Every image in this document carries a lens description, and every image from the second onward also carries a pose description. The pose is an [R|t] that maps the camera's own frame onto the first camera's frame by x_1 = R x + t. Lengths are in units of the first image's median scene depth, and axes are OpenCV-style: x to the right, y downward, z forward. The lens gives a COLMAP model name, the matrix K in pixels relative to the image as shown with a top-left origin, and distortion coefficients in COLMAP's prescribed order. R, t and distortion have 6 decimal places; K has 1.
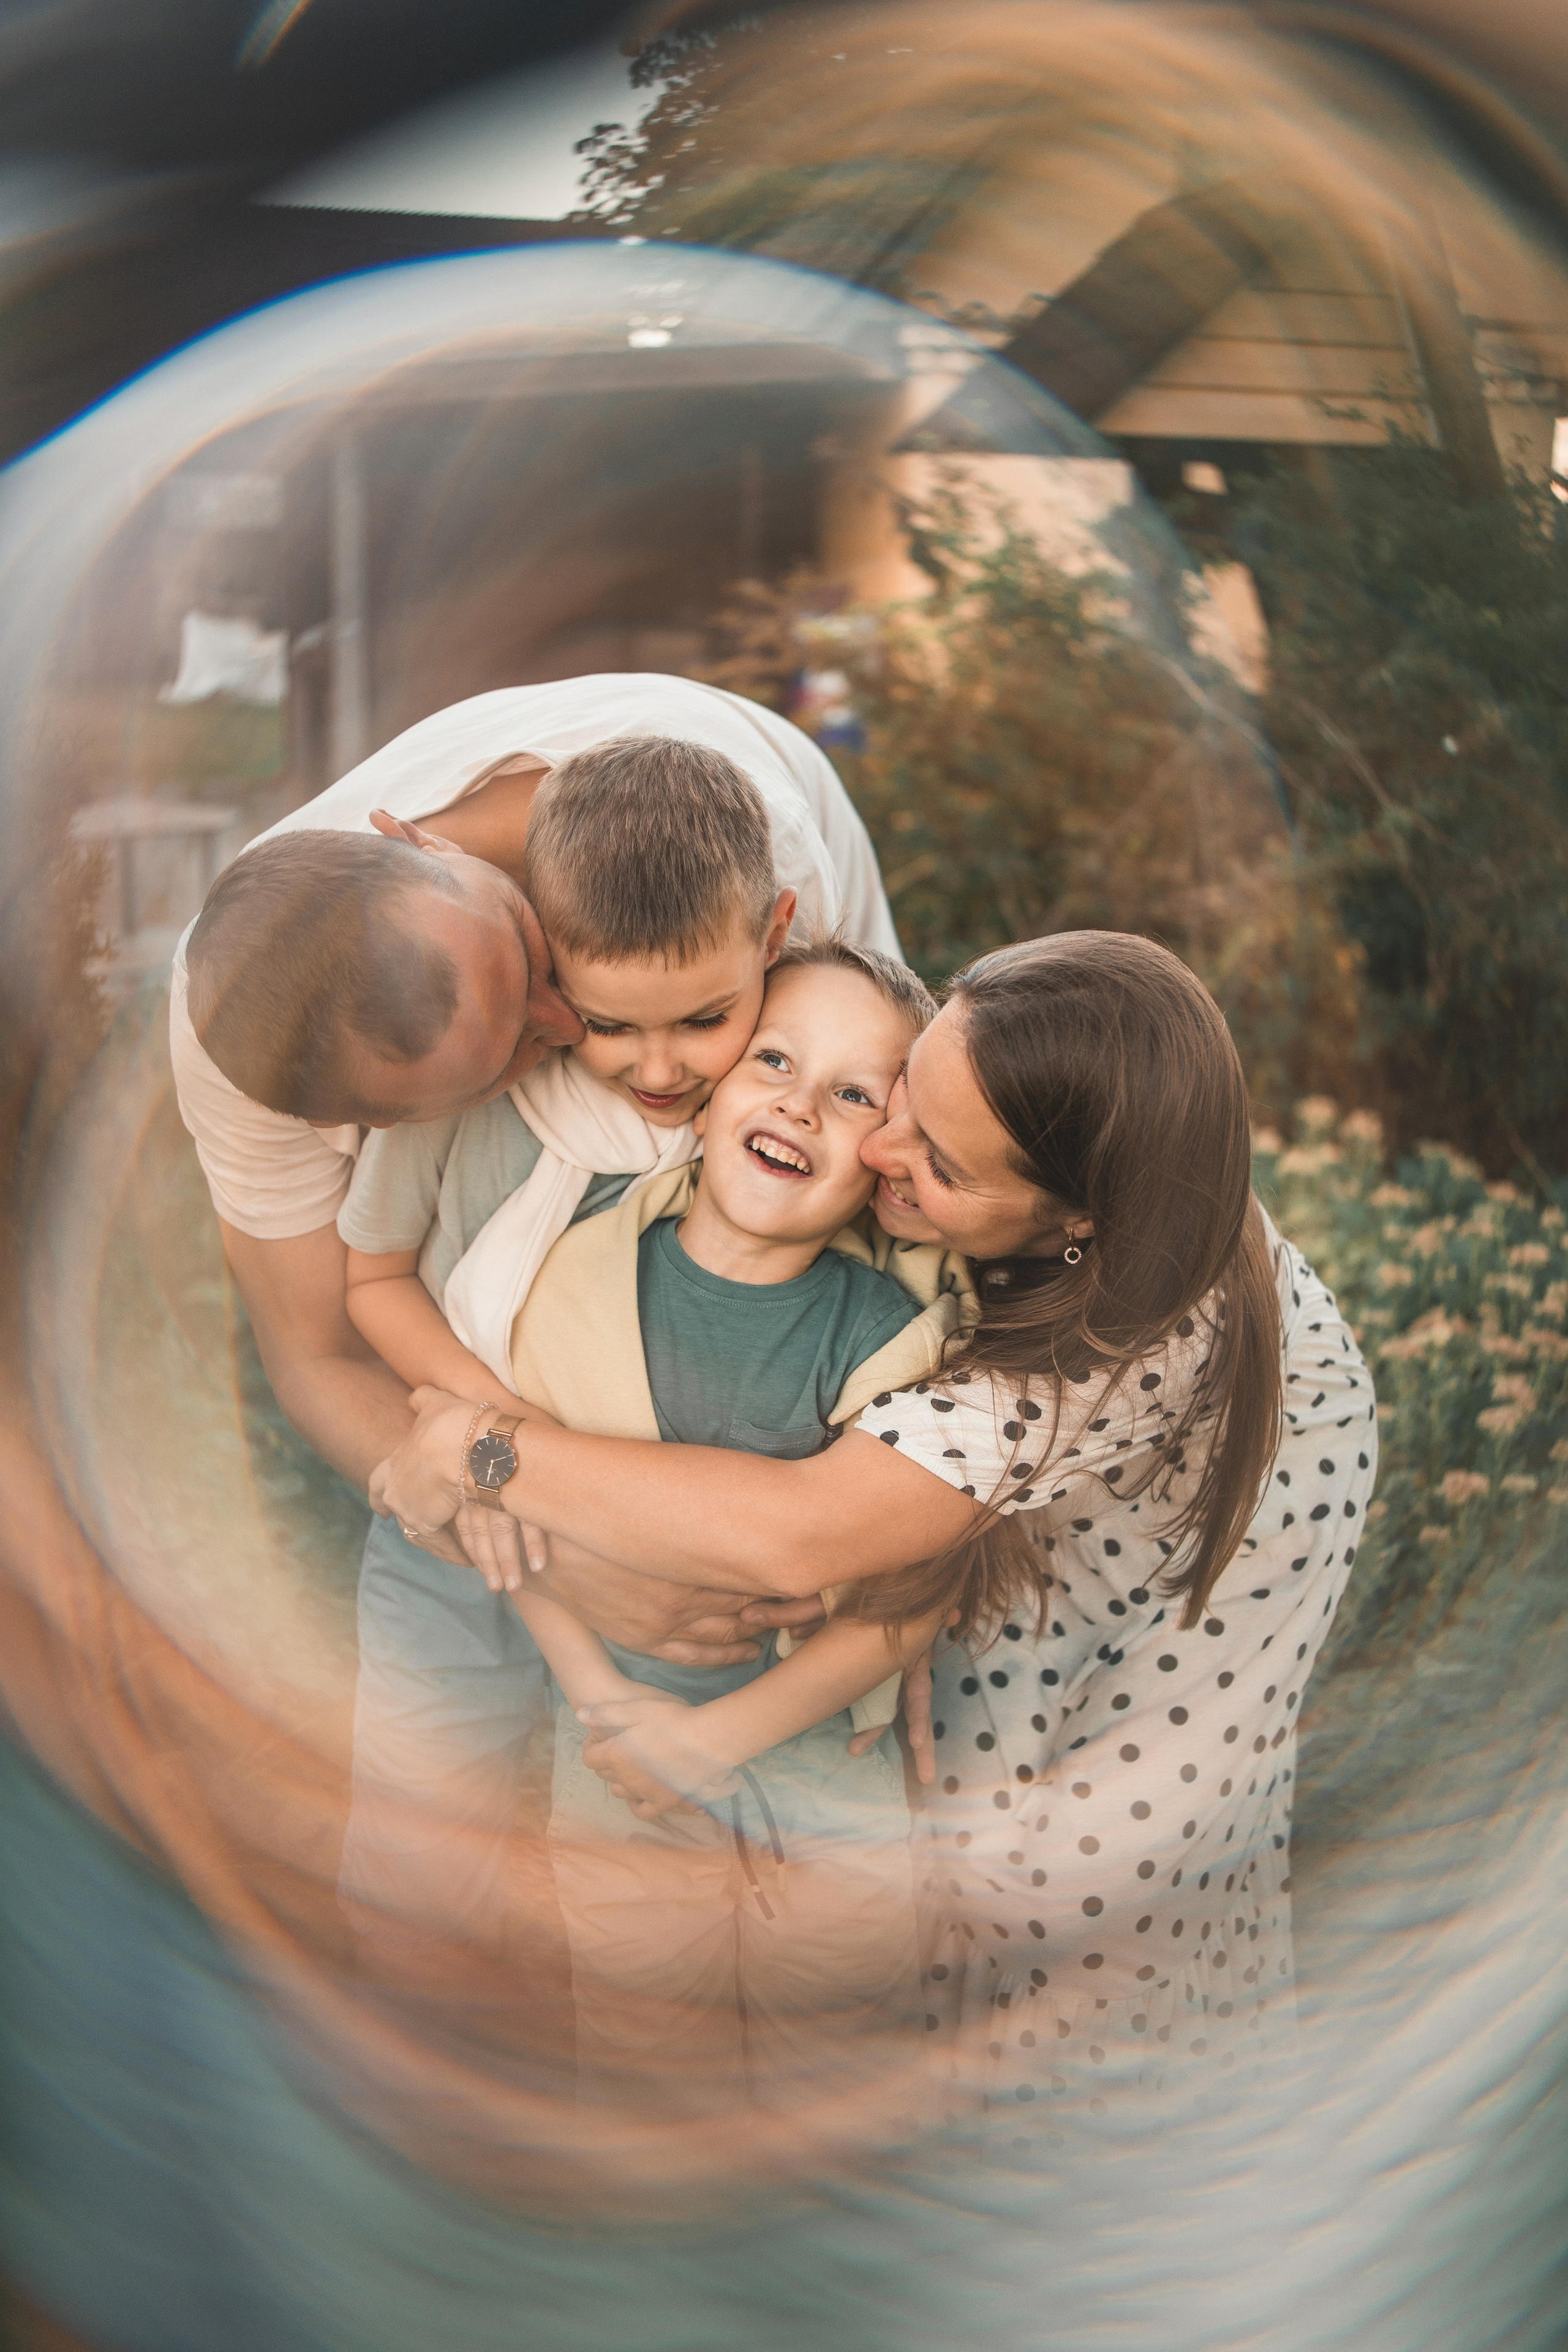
lens RADIAL K [[2339.4, 0, 780.9], [0, 2339.4, 1139.9], [0, 0, 1]] dist [-0.199225, 0.268876]
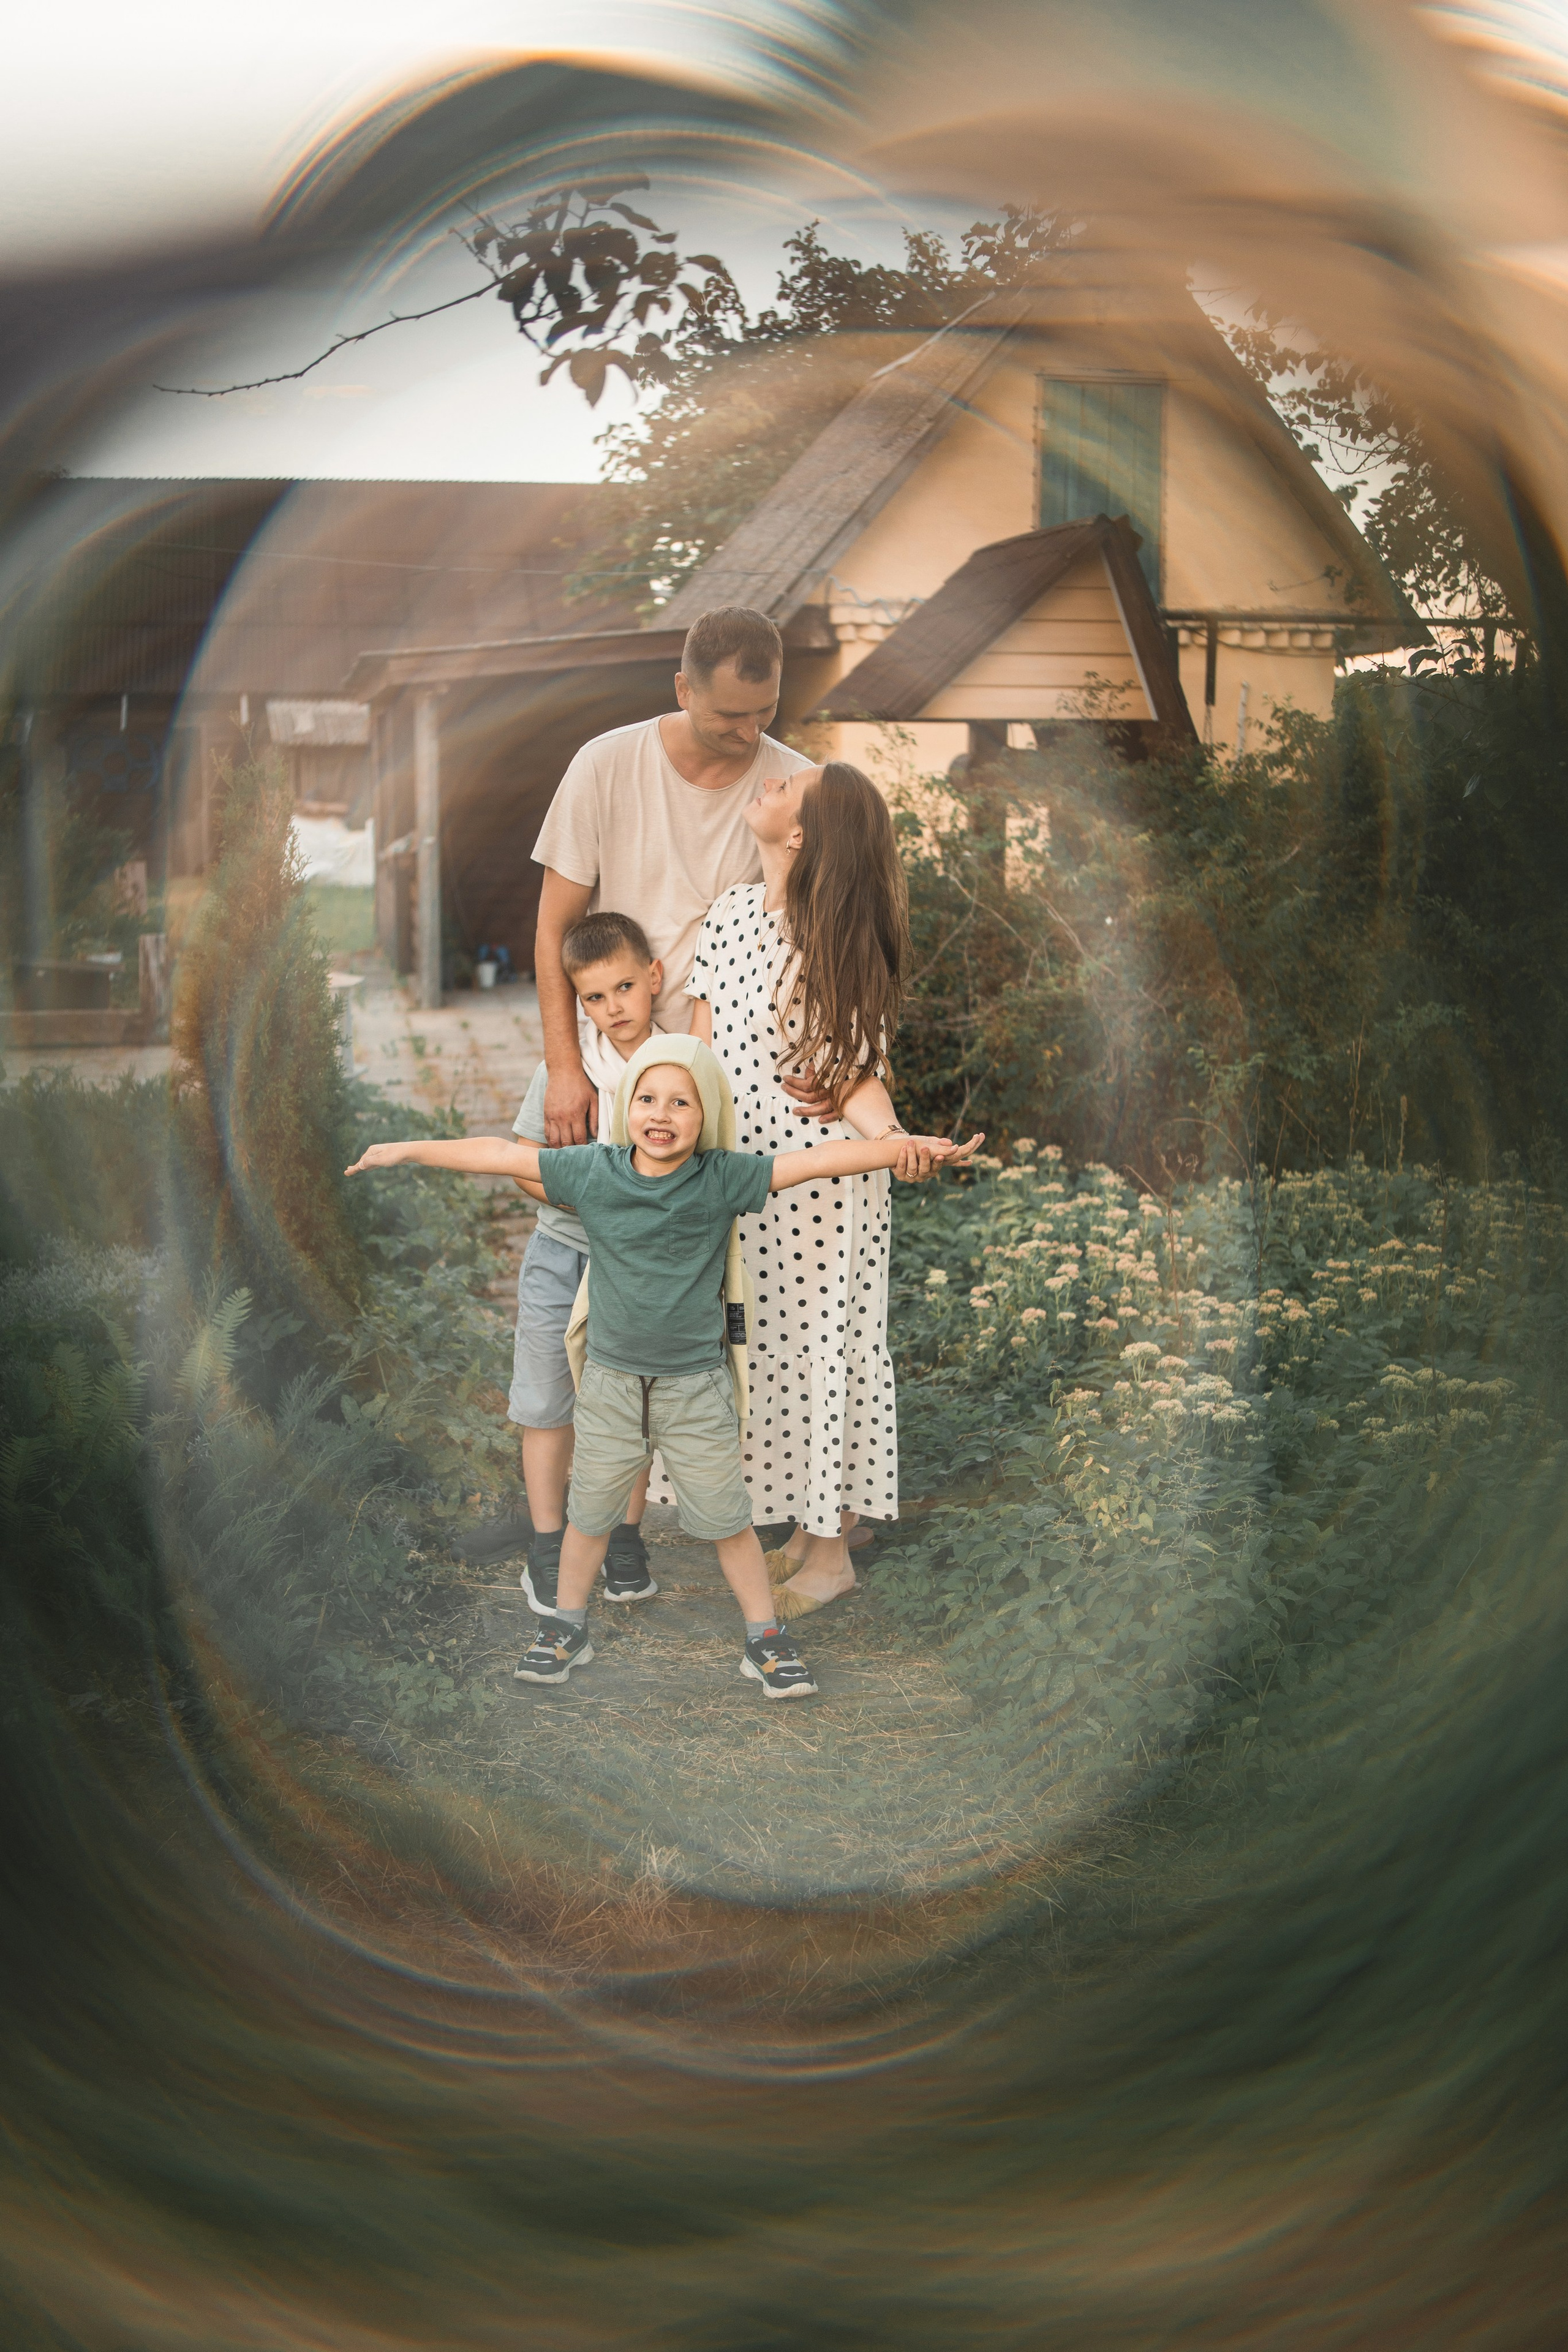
lens RADIAL K [[2339.4, 0, 780.9], [0, 2339.4, 1139.9], [0, 0, 1]] dist [-0.199225, 0.268876]
pose [[0.999811, -0.010064, -0.016632, 0.076381], [0.008994, 0.997961, -0.063196, 0.081193], [0.017234, 0.063034, 0.997863, -0.618349]]
